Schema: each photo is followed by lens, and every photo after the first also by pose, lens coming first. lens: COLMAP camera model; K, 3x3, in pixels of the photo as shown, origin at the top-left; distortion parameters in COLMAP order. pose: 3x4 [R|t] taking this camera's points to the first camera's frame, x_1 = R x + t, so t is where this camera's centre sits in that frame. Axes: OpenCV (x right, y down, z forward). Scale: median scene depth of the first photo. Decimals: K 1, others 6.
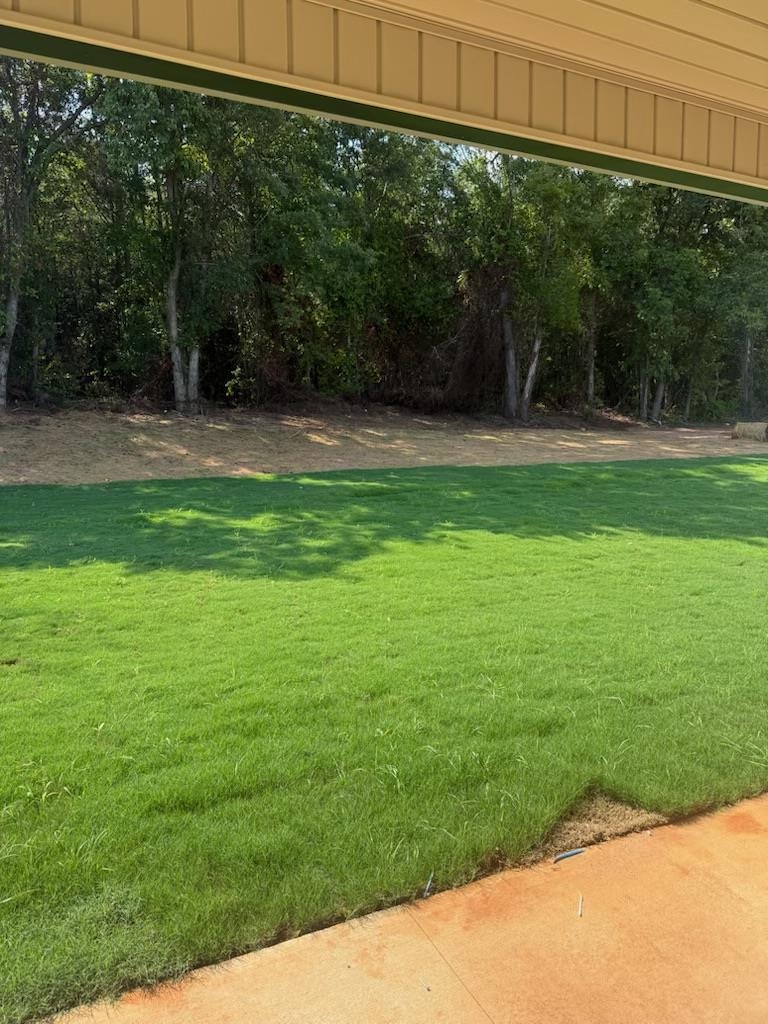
lens RADIAL K [[729.3, 0, 382.7], [0, 729.3, 512.1], [0, 0, 1]] dist [0.022730, -0.020250]
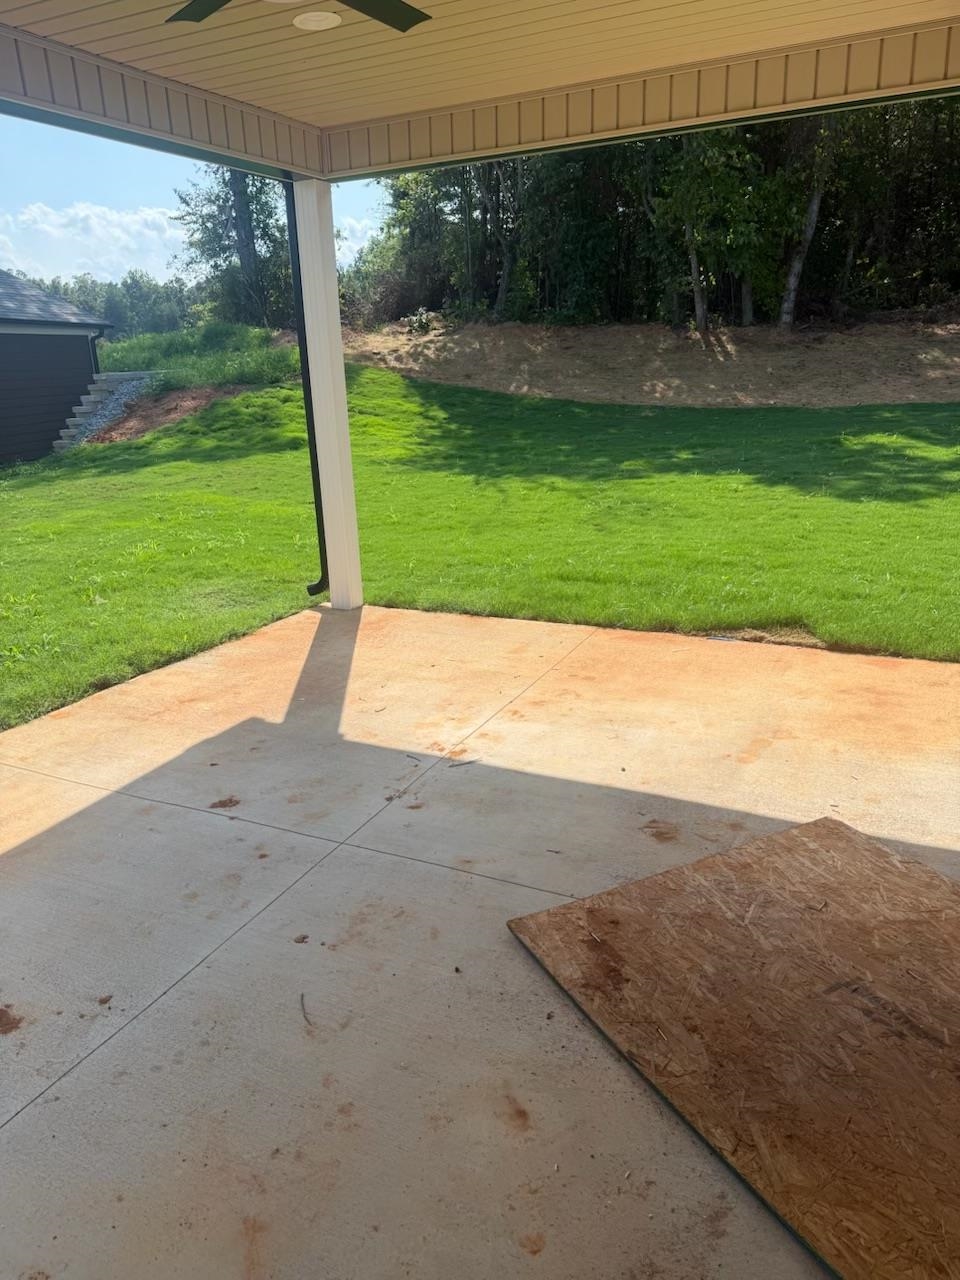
lens RADIAL K [[911.6, 0, 481.0], [0, 911.6, 639.6], [0, 0, 1]] dist [0.022730, -0.020250]
pose [[0.625365, 0.202581, -0.753578, 0.260429], [-0.053204, 0.974536, 0.217829, 0.019888], [0.778517, -0.096130, 0.620218, -0.097293]]
